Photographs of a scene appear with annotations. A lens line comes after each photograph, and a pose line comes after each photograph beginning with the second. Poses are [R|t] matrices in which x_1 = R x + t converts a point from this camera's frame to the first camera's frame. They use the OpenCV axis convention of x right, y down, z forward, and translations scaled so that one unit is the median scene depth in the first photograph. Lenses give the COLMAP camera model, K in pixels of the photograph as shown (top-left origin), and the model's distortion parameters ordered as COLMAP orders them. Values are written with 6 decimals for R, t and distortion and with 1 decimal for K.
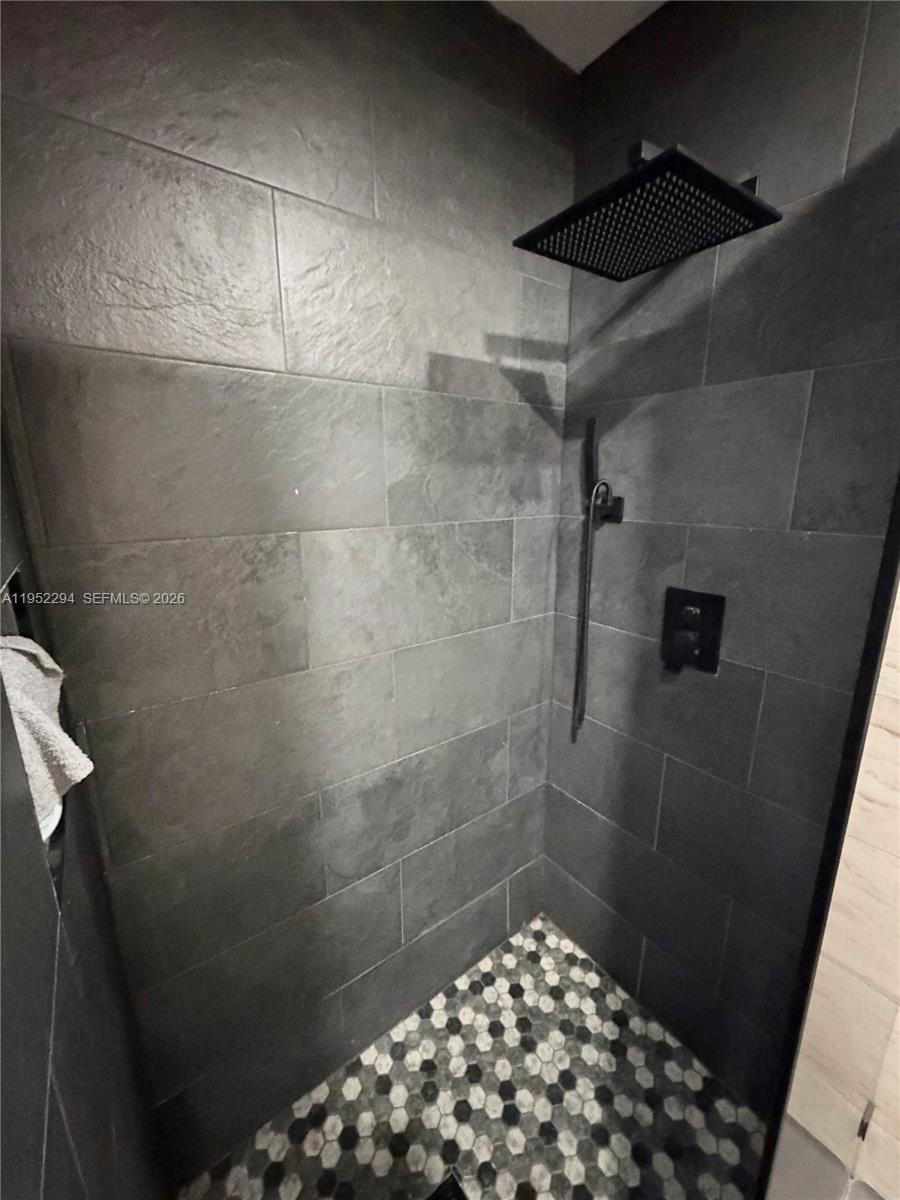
lens RADIAL K [[477.9, 0, 456.0], [0, 477.9, 596.5], [0, 0, 1]] dist [0.000213, 0.000186]
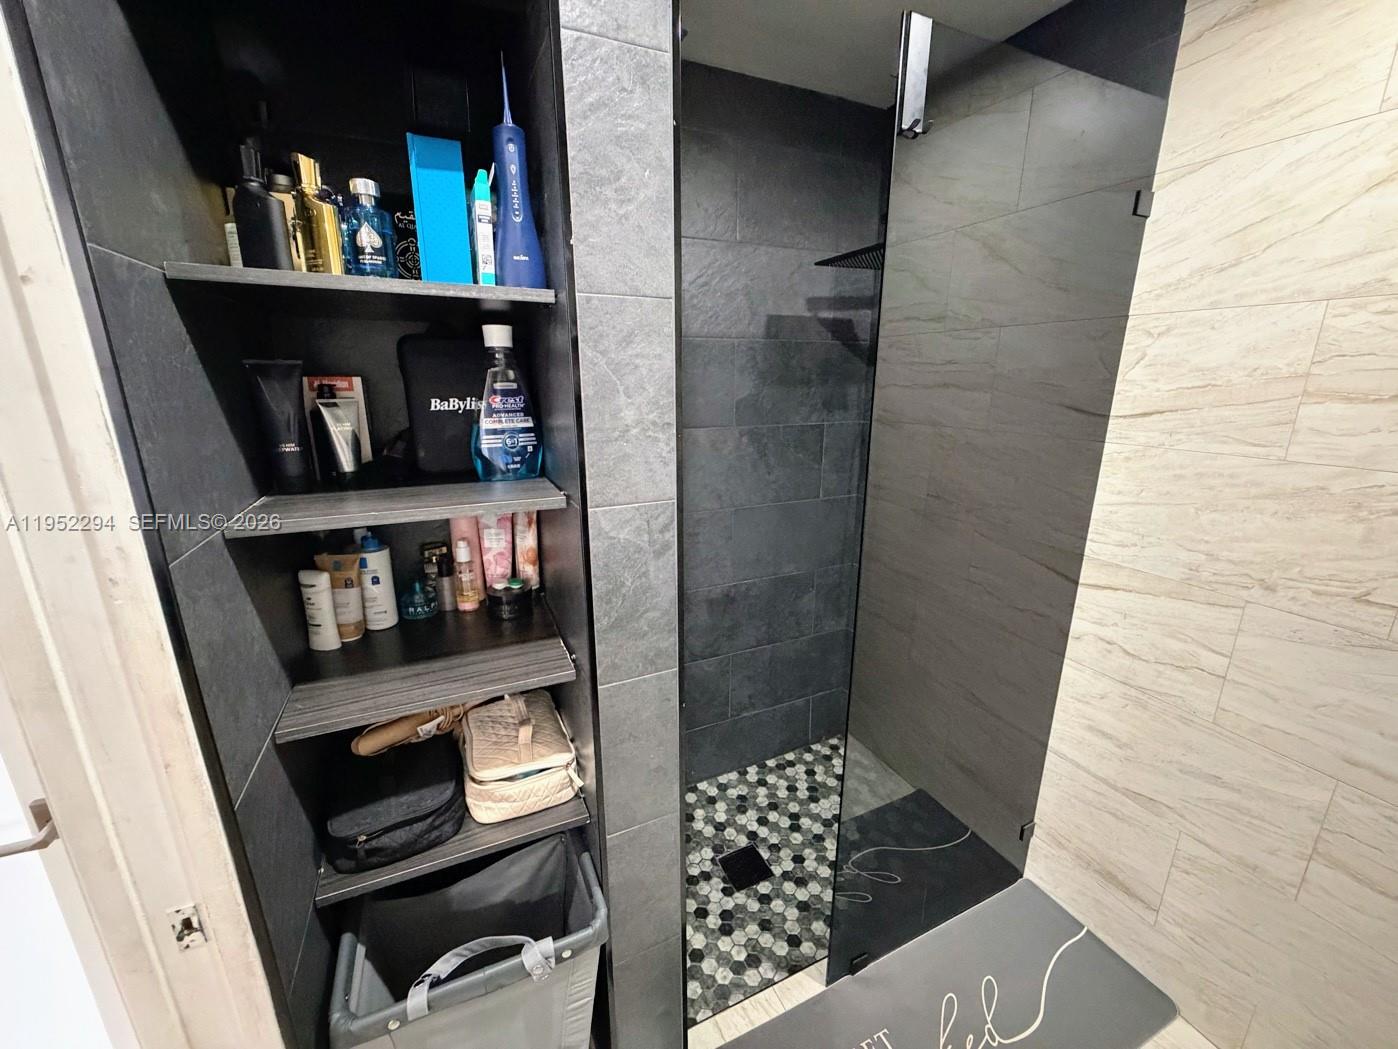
lens RADIAL K [[556.7, 0, 695.9], [0, 556.7, 521.5], [0, 0, 1]] dist [0.000213, 0.000186]
pose [[0.975756, 0.058628, -0.210861, 0.118721], [-0.053278, 0.998099, 0.030970, 0.097557], [0.212276, -0.018985, 0.977025, -0.706923]]
